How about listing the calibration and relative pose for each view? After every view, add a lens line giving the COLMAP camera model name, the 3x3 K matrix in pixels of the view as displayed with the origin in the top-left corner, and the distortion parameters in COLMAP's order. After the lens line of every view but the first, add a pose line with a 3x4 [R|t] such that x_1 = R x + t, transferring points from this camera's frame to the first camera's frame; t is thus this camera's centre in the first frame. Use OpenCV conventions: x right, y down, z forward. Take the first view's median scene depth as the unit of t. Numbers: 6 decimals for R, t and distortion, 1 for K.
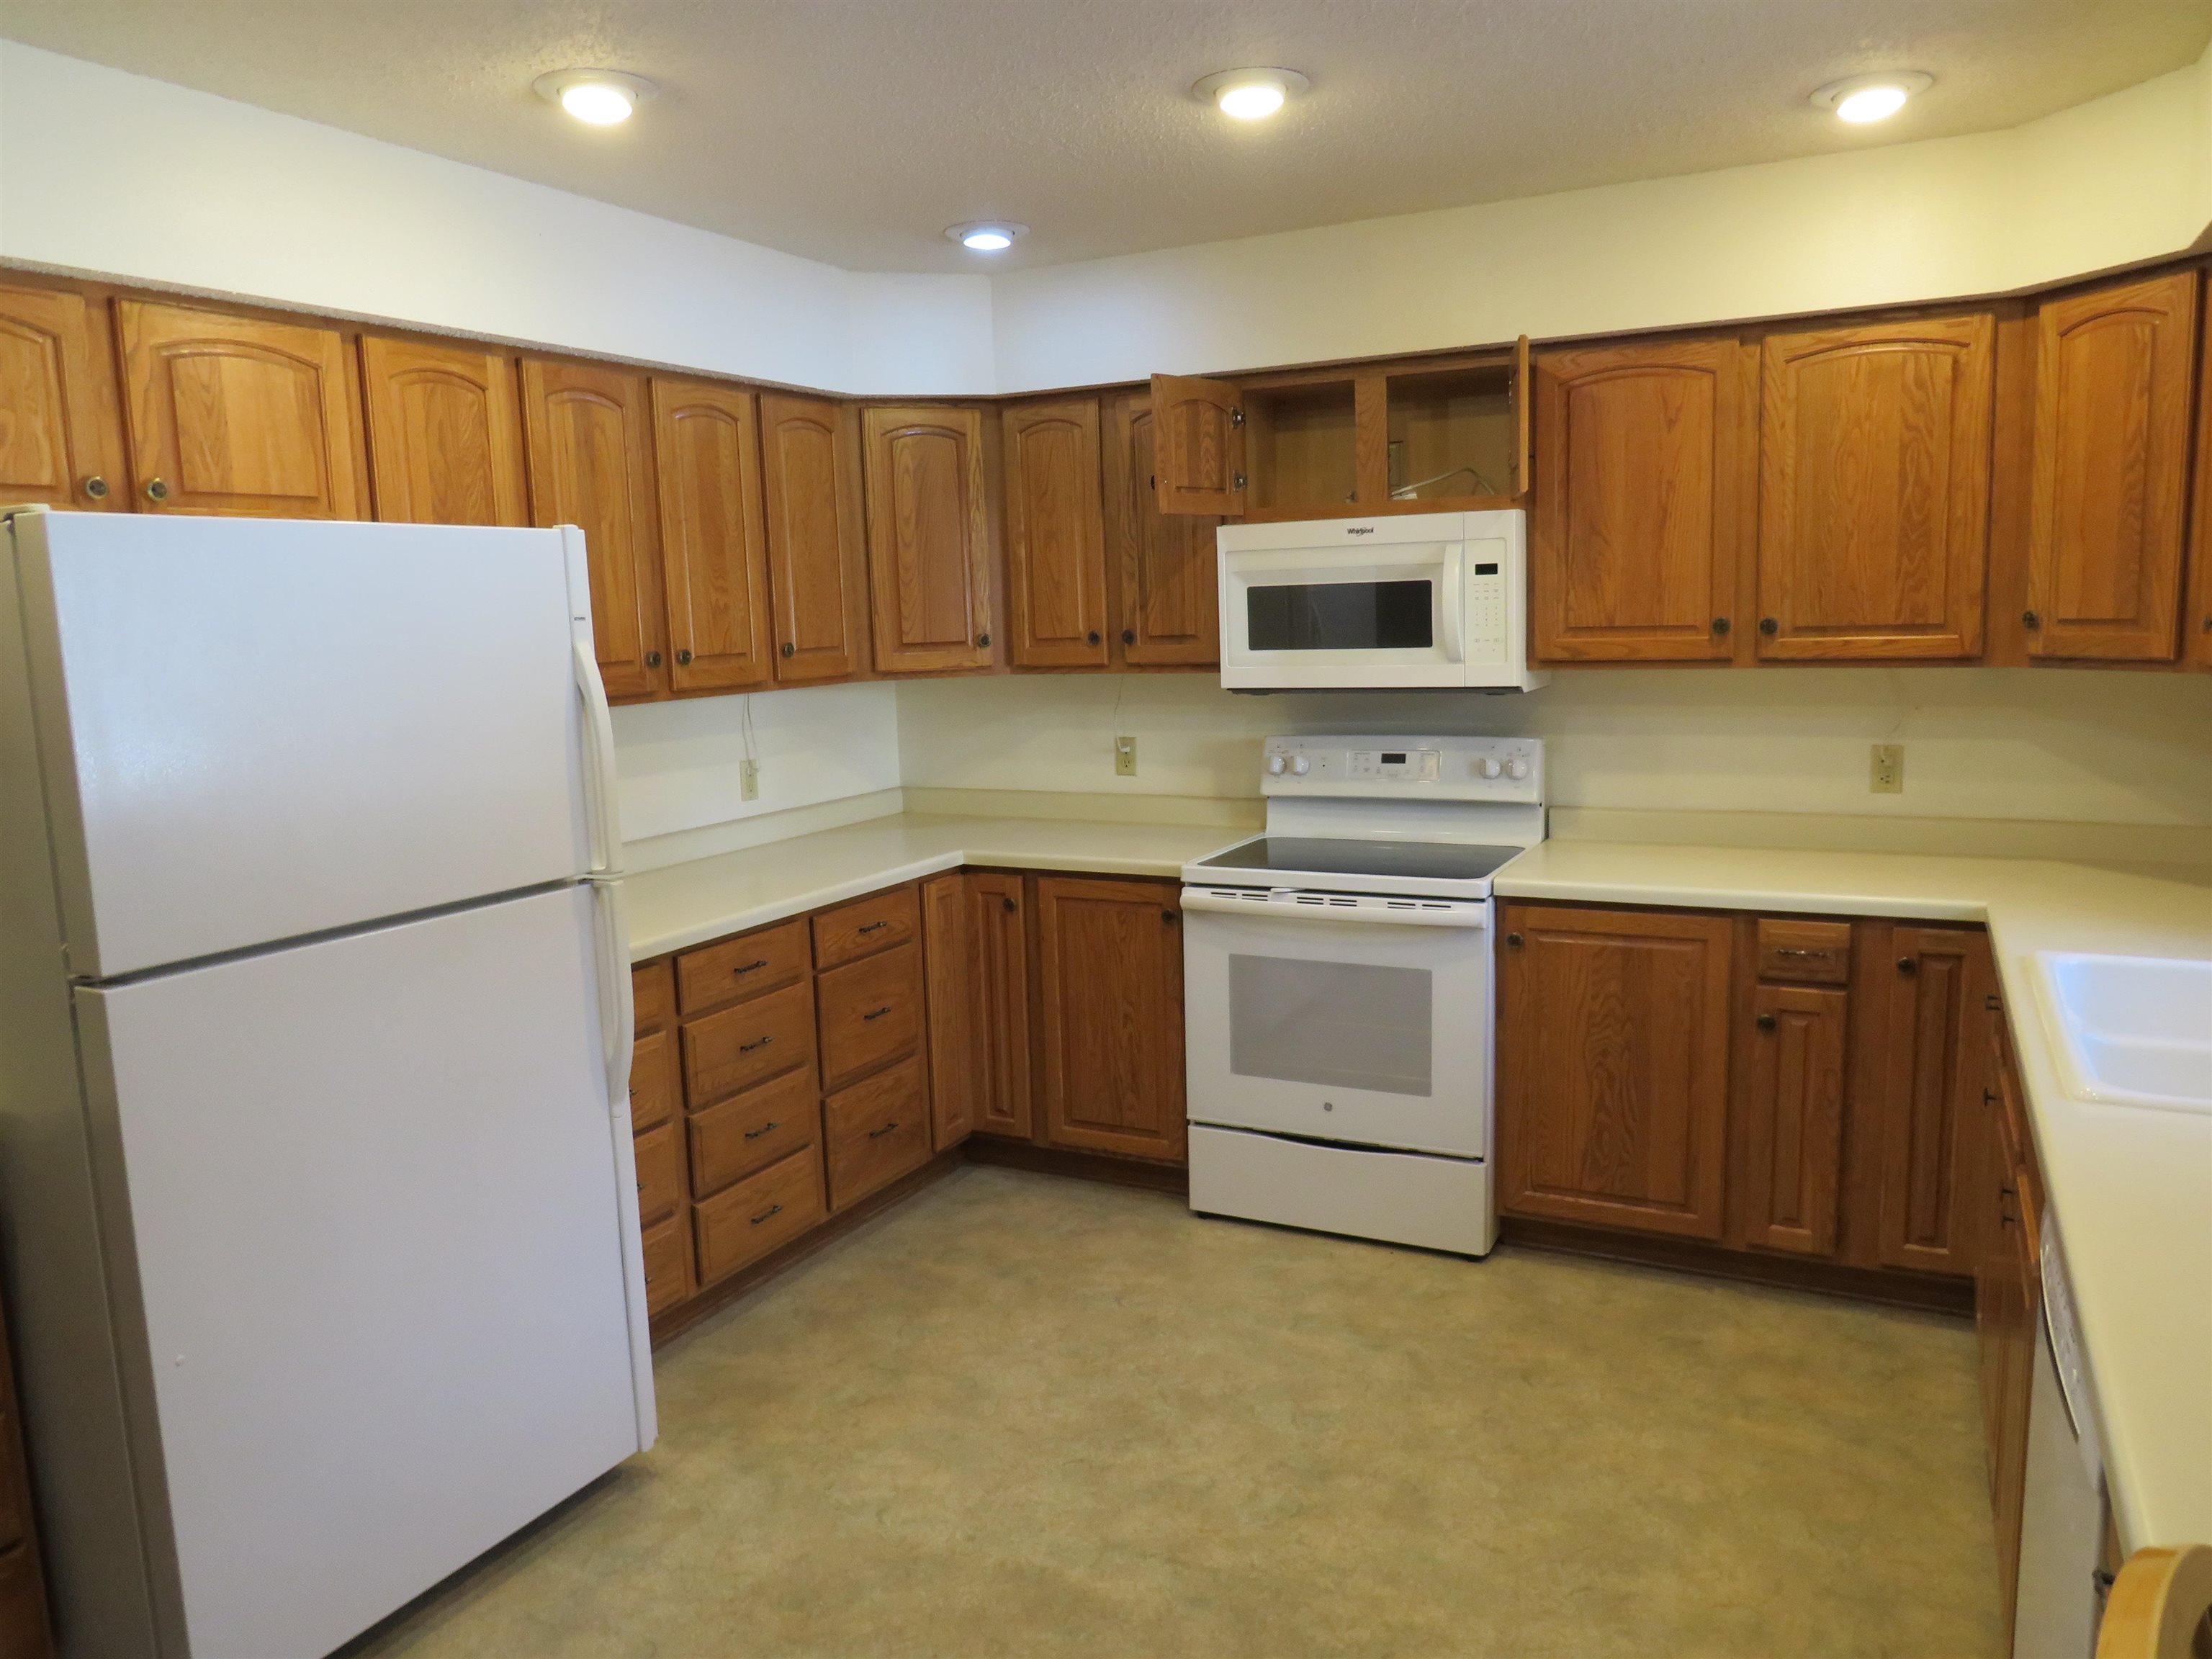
lens RADIAL K [[1567.7, 0, 1097.4], [0, 1567.7, 830.1], [0, 0, 1]] dist [-0.031663, 0.018097]
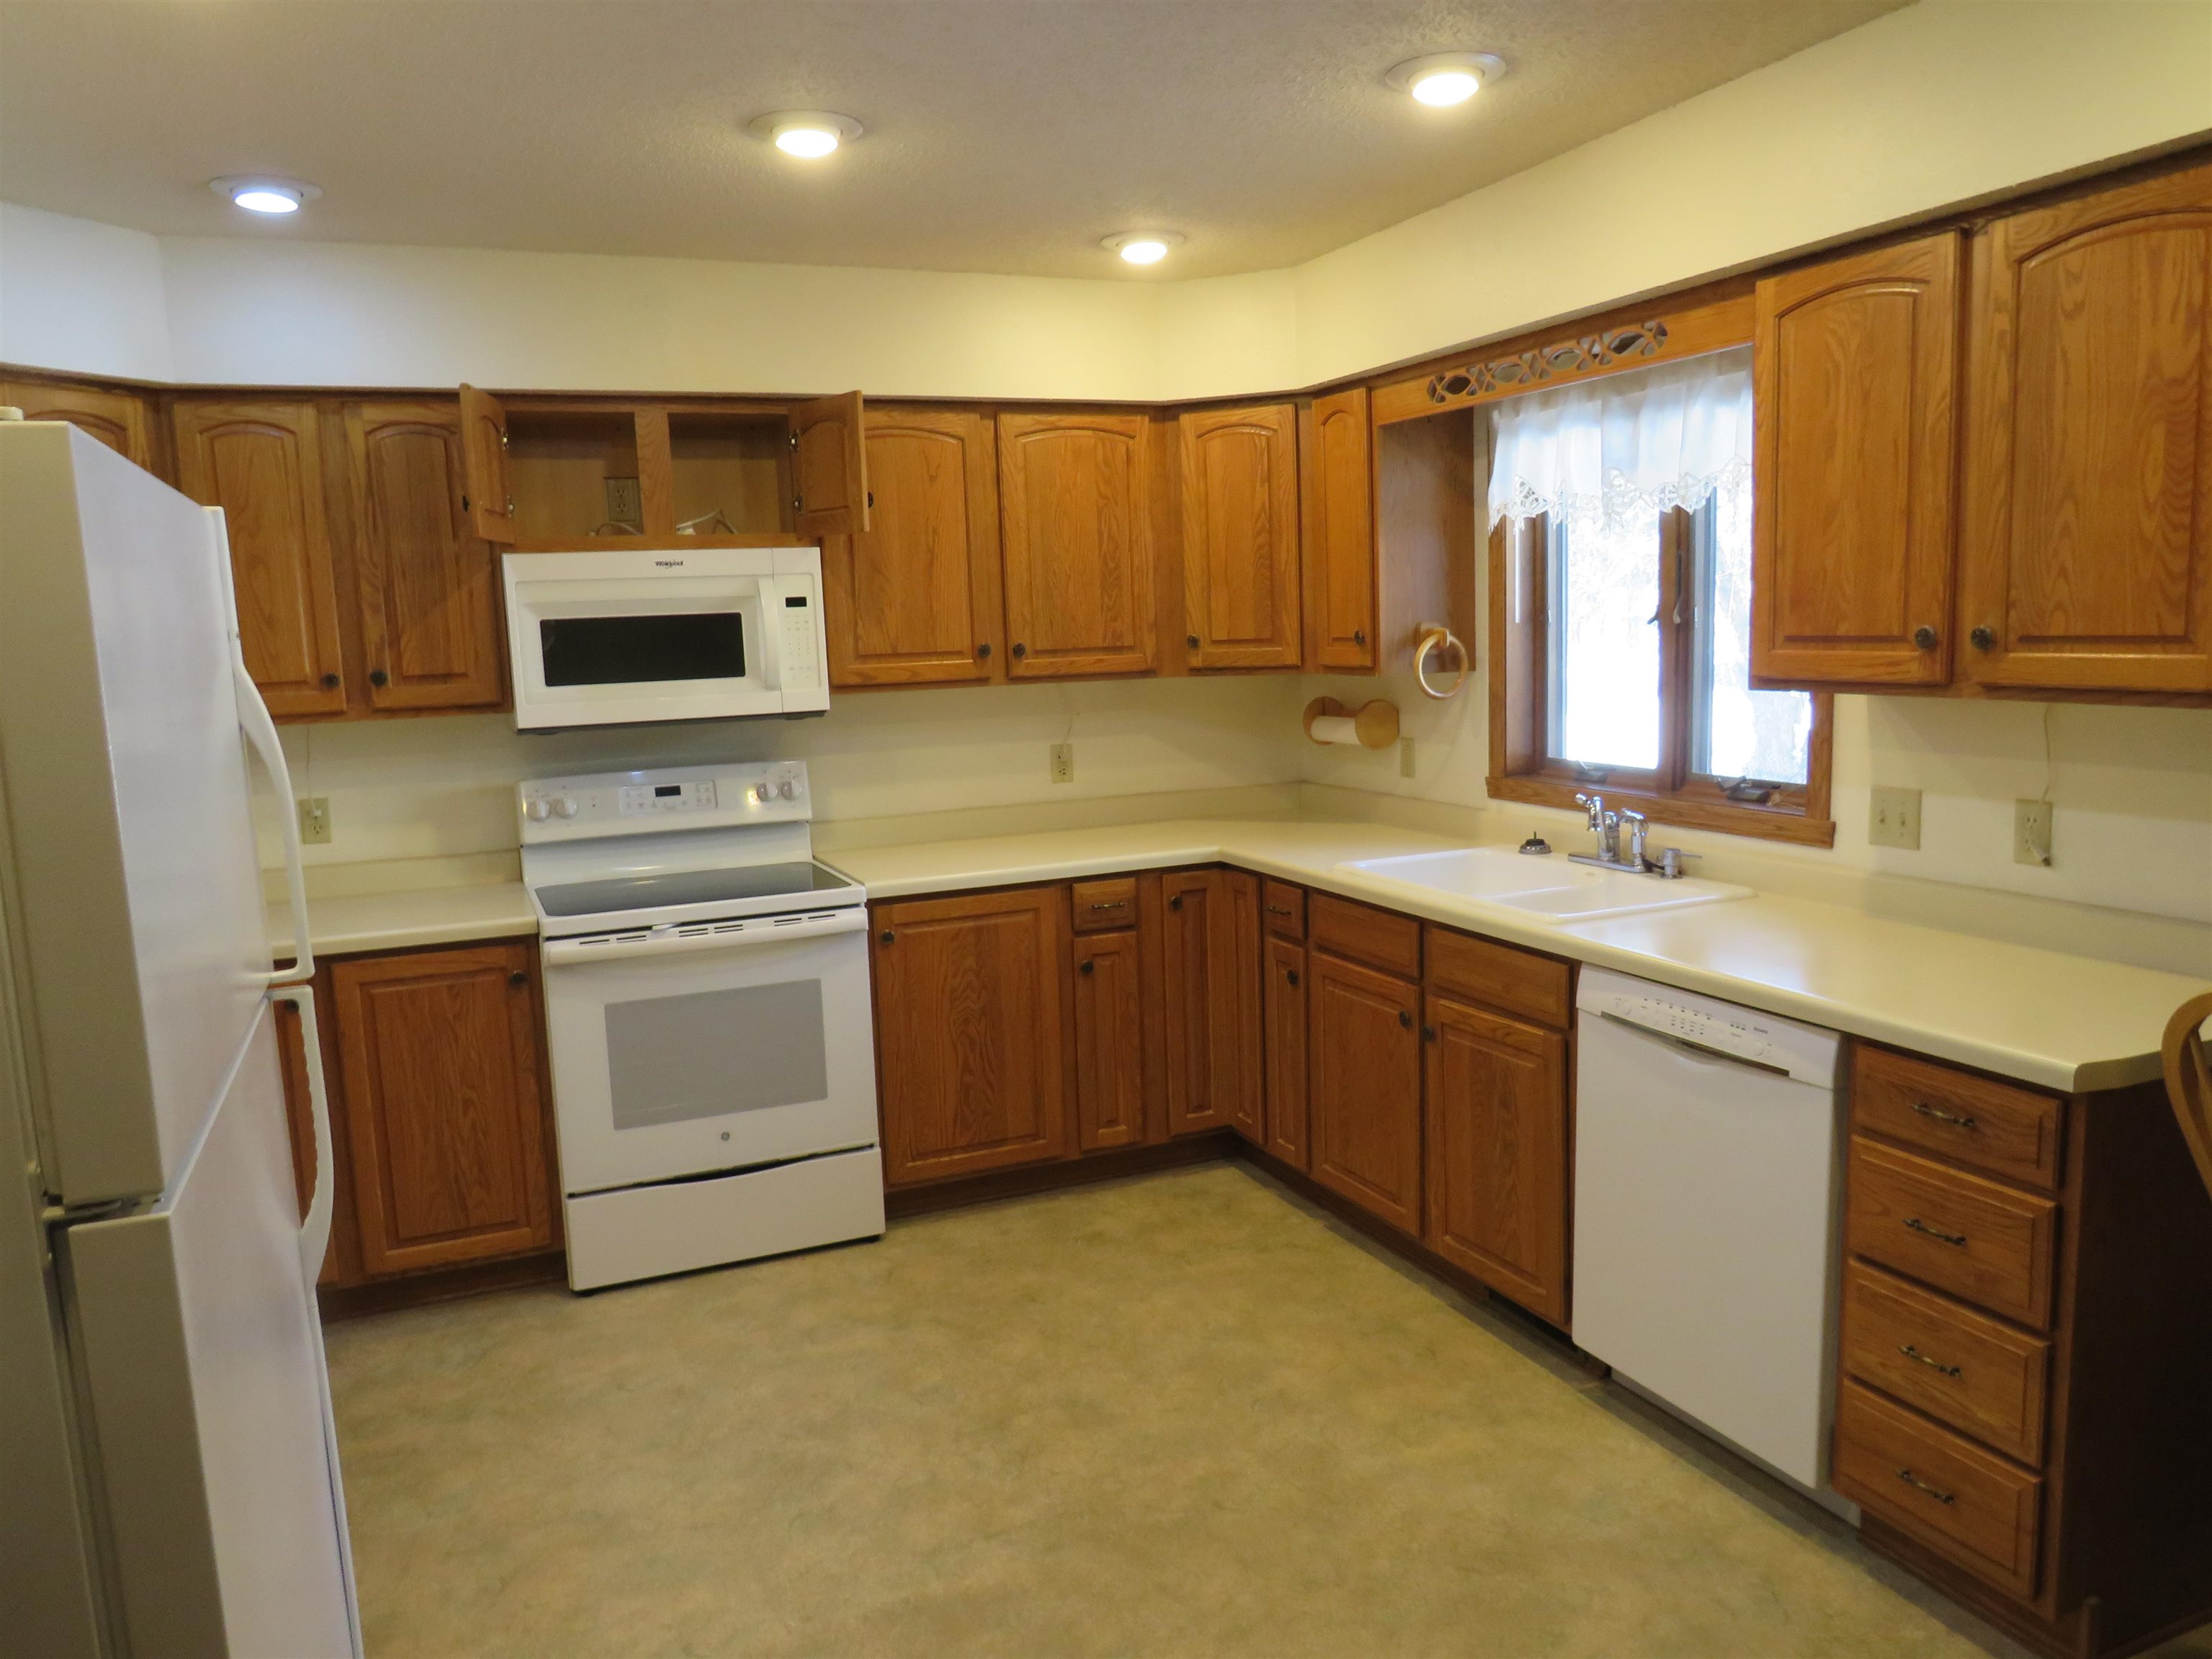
lens RADIAL K [[1567.7, 0, 1105.1], [0, 1567.7, 828.5], [0, 0, 1]] dist [-0.031663, 0.018097]
pose [[0.633755, -0.094961, 0.767683, -0.475966], [0.125367, 0.991925, 0.019204, -0.007141], [-0.763307, 0.084071, 0.640542, 0.170460]]
